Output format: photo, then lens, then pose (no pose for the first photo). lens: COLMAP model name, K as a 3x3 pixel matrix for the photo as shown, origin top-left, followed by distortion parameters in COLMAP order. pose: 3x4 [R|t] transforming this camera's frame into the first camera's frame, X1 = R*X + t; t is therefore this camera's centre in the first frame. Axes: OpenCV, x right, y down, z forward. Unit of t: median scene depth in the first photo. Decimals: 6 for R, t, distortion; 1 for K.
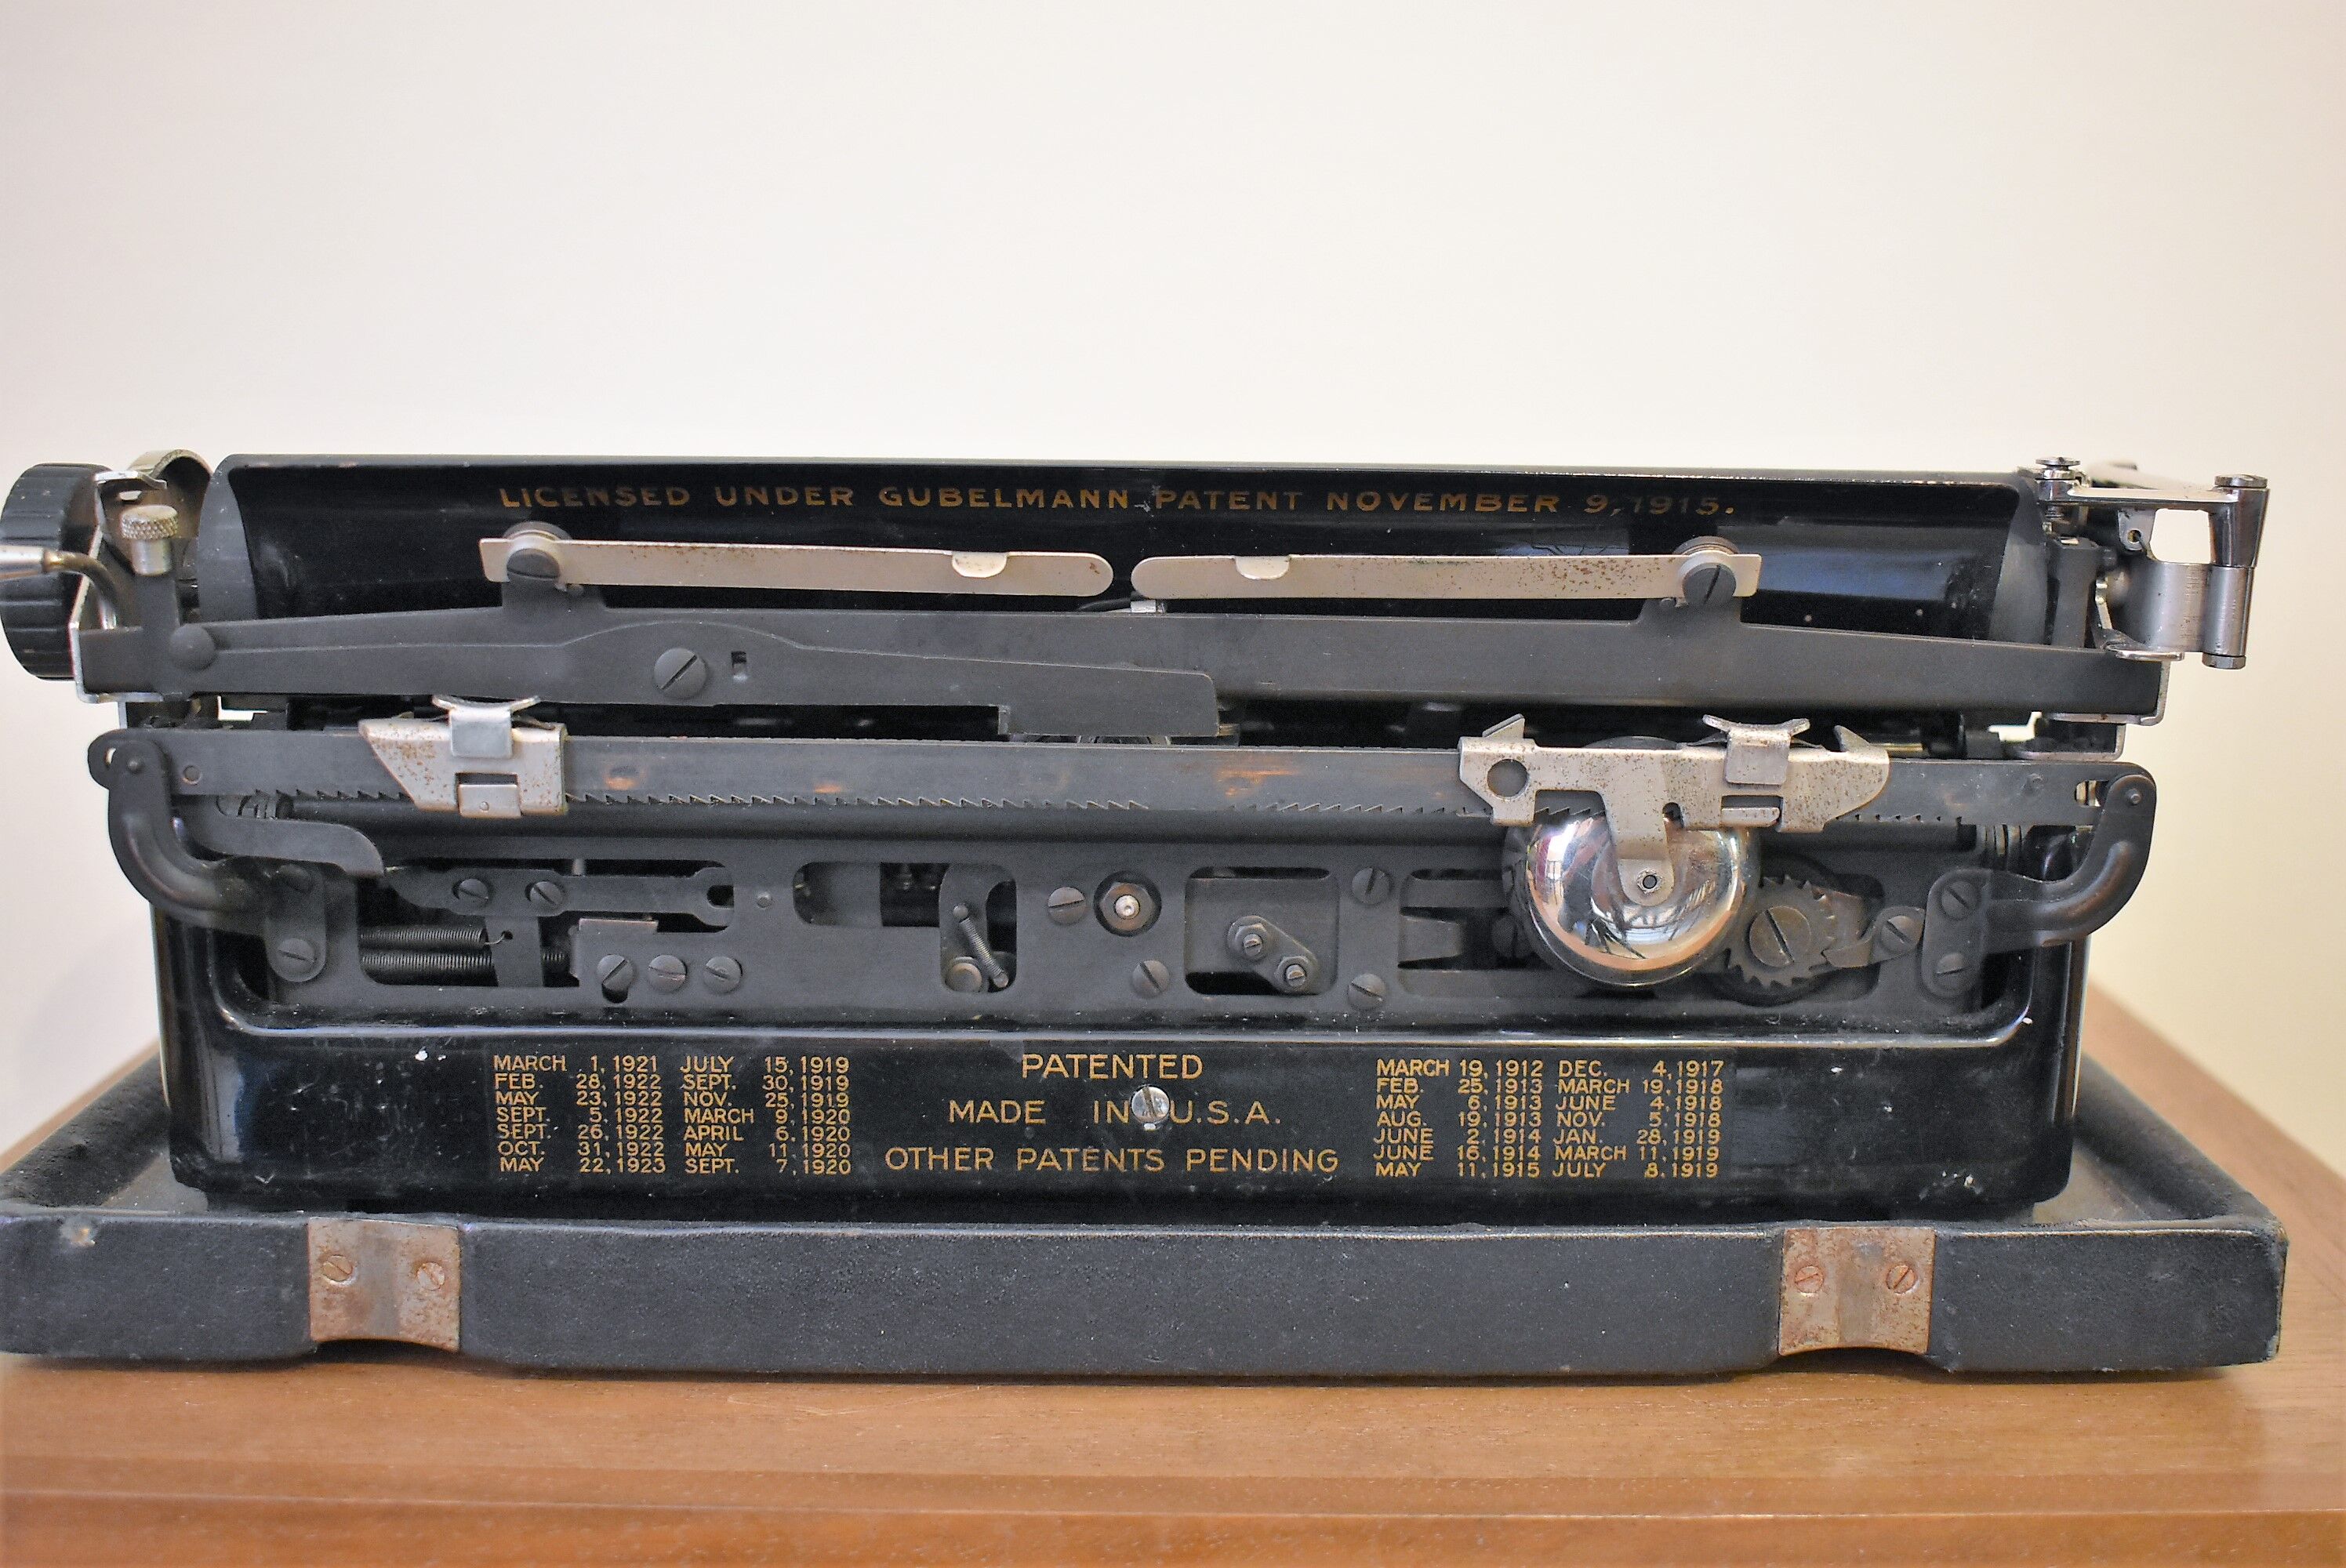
lens RADIAL K [[2522.5, 0, 1173.9], [0, 2522.5, 784.2], [0, 0, 1]] dist [-0.067028, 0.000000]
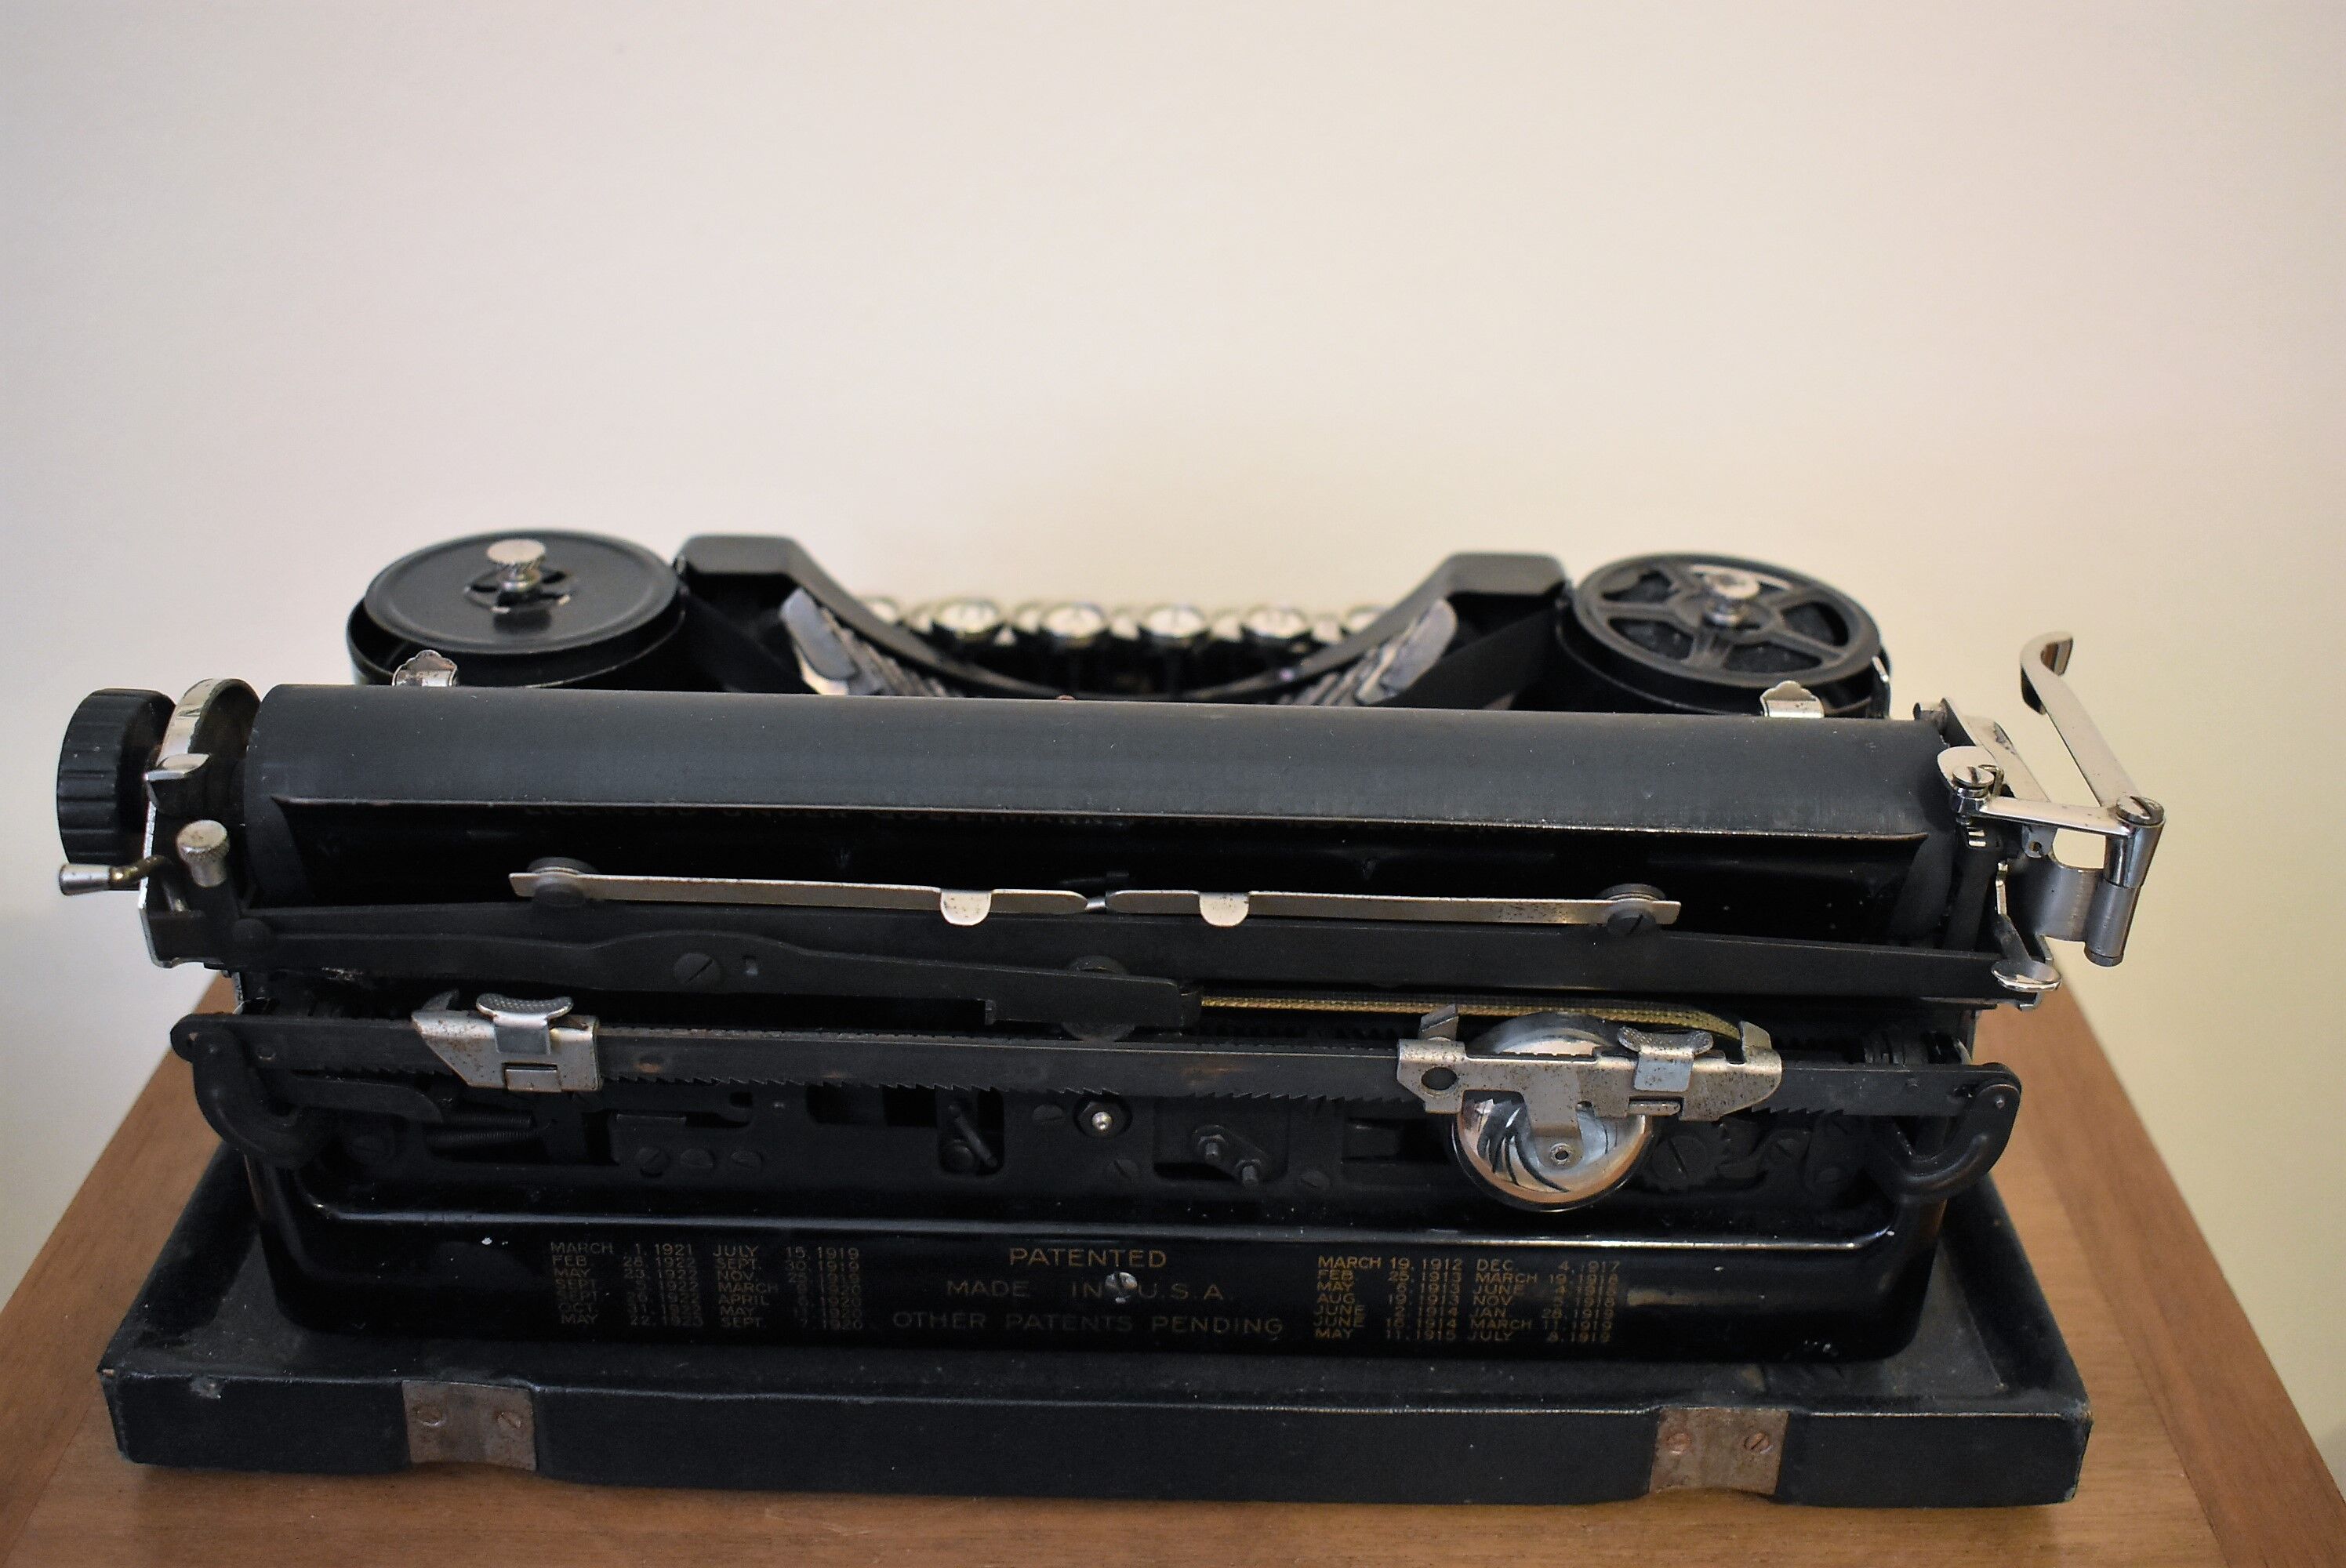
lens RADIAL K [[2522.5, 0, 1172.0], [0, 2522.5, 782.7], [0, 0, 1]] dist [-0.067028, 0.000000]
pose [[0.999850, 0.016771, -0.004358, 0.015356], [-0.014607, 0.951042, 0.308718, -0.450890], [0.009322, -0.308608, 0.951144, -0.024988]]
